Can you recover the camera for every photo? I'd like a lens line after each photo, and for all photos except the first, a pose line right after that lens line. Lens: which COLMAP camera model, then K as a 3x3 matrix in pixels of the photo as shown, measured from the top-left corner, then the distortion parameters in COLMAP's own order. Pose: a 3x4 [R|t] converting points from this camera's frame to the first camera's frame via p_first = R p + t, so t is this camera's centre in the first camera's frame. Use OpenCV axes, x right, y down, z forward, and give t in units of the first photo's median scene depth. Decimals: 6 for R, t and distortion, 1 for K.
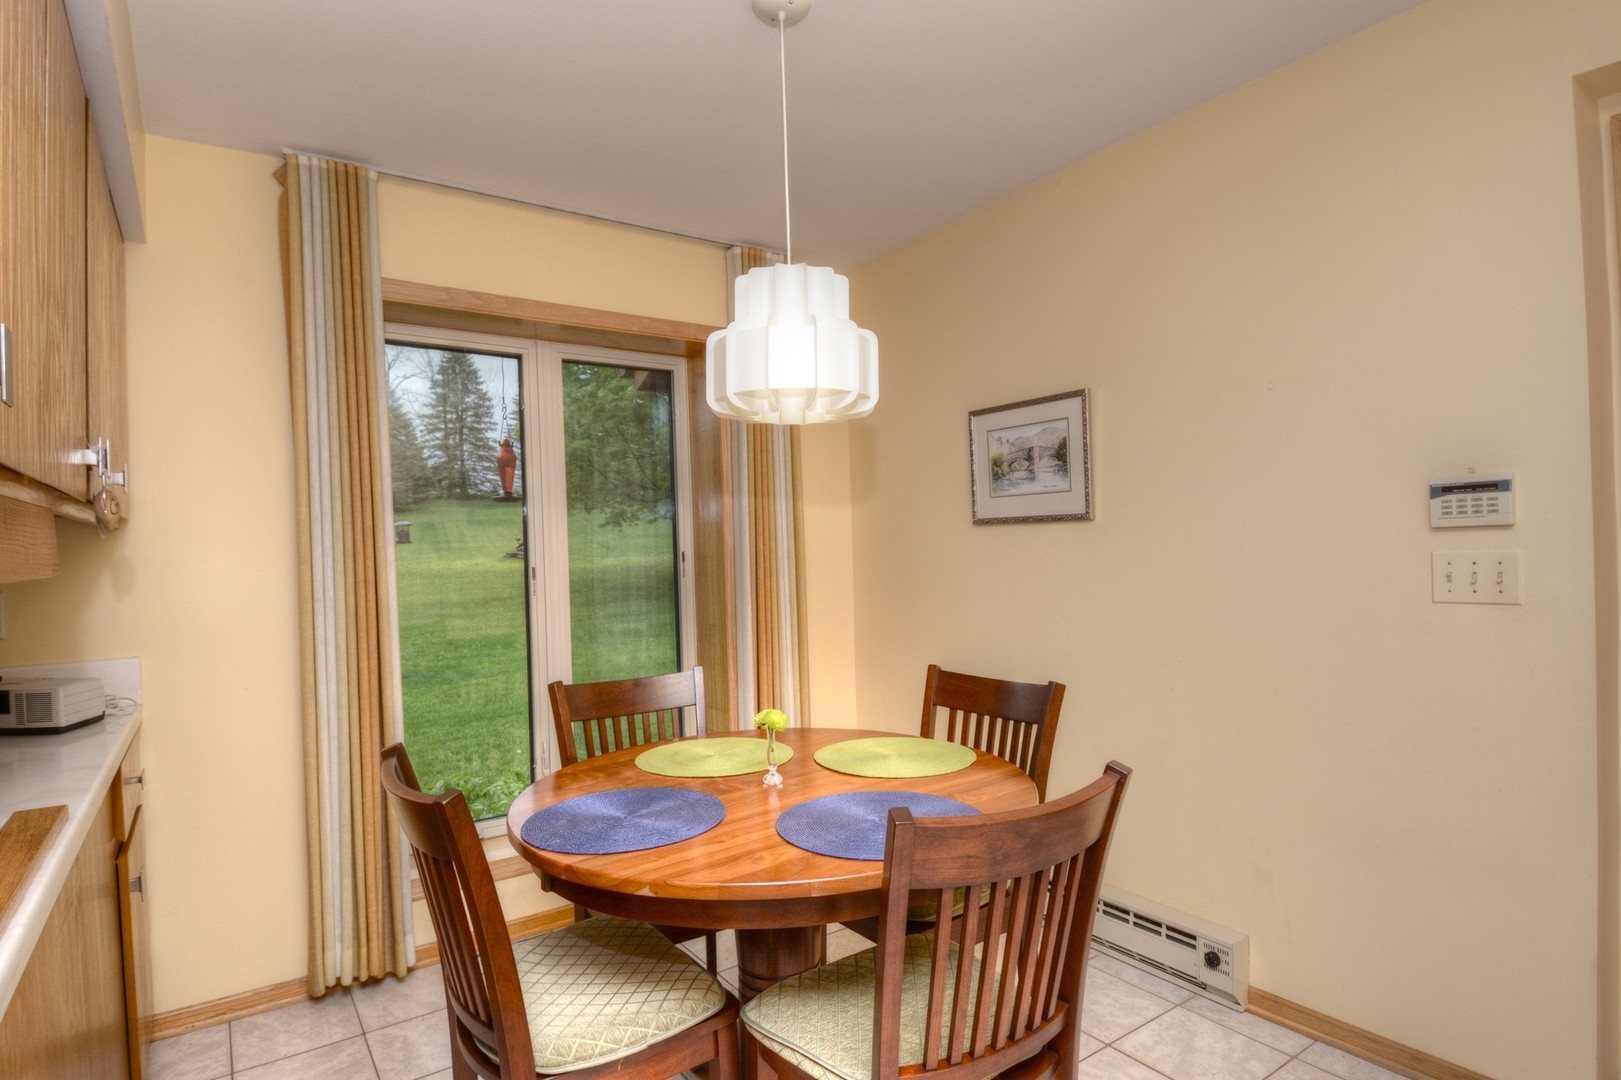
lens RADIAL K [[840.1, 0, 795.4], [0, 840.1, 555.8], [0, 0, 1]] dist [0.030718, -0.037044]
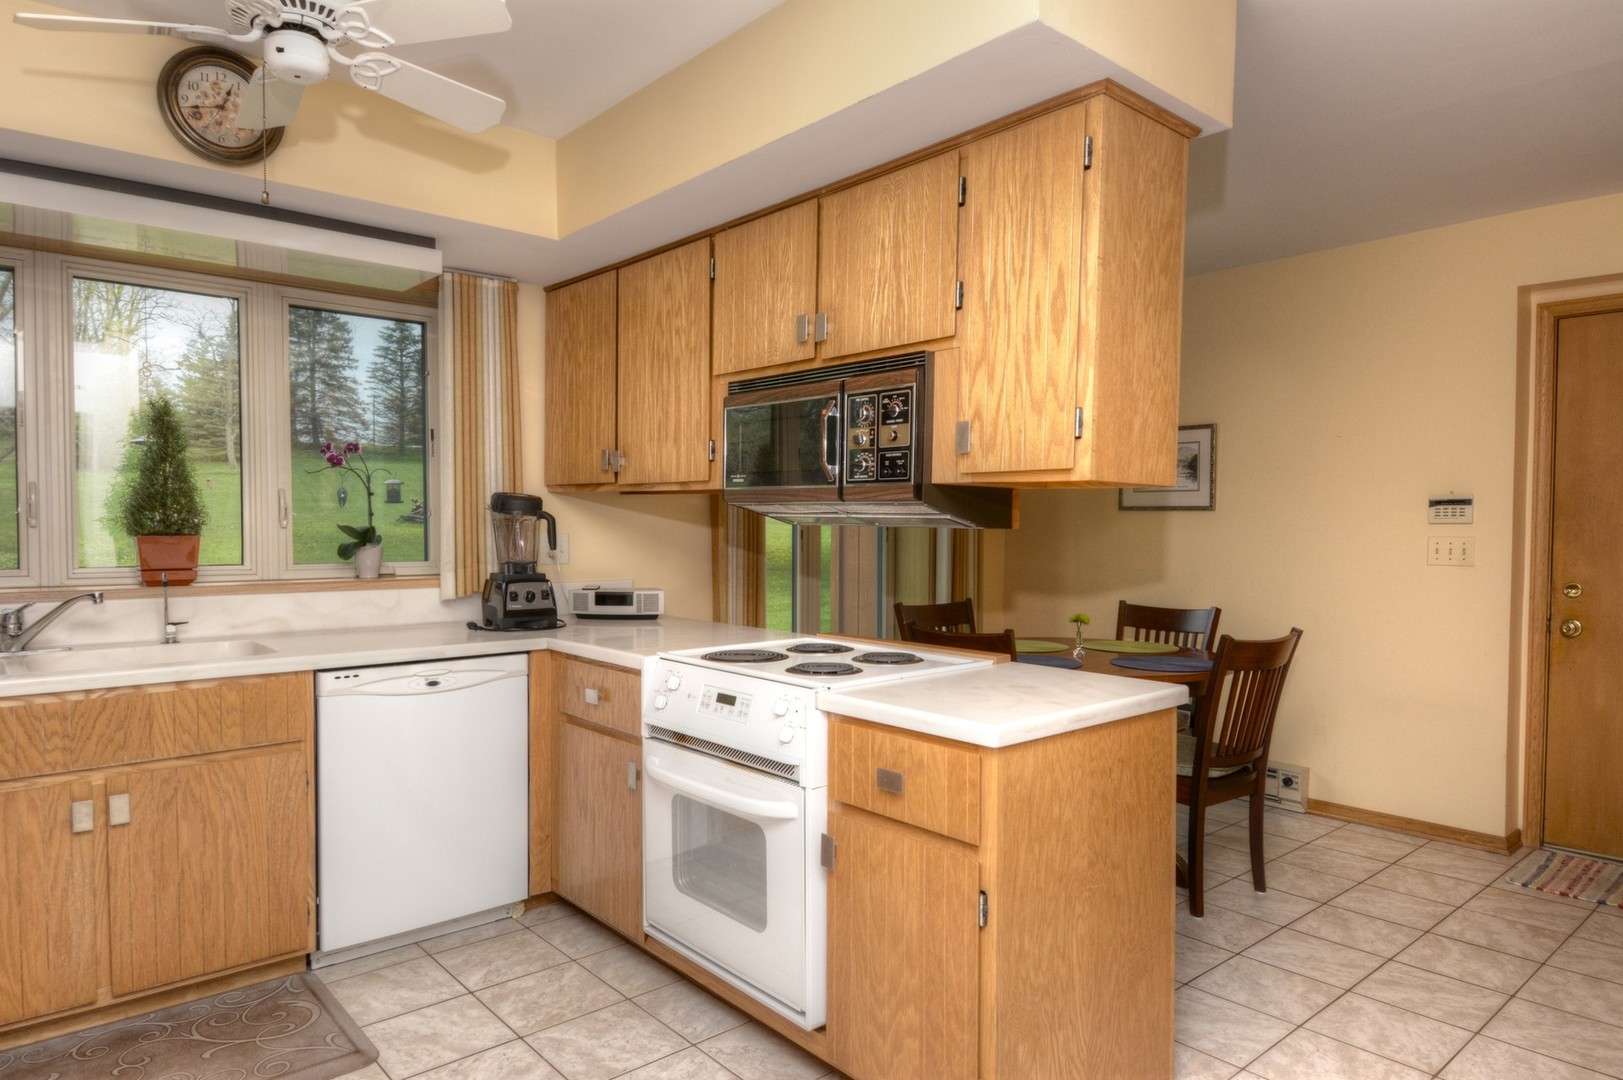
lens RADIAL K [[1007.1, 0, 781.9], [0, 1007.1, 559.4], [0, 0, 1]] dist [0.009300, 0.000695]
pose [[0.993311, 0.031545, 0.111075, -0.643148], [-0.034438, 0.999113, 0.024222, 0.028951], [-0.110212, -0.027885, 0.993517, -0.746588]]
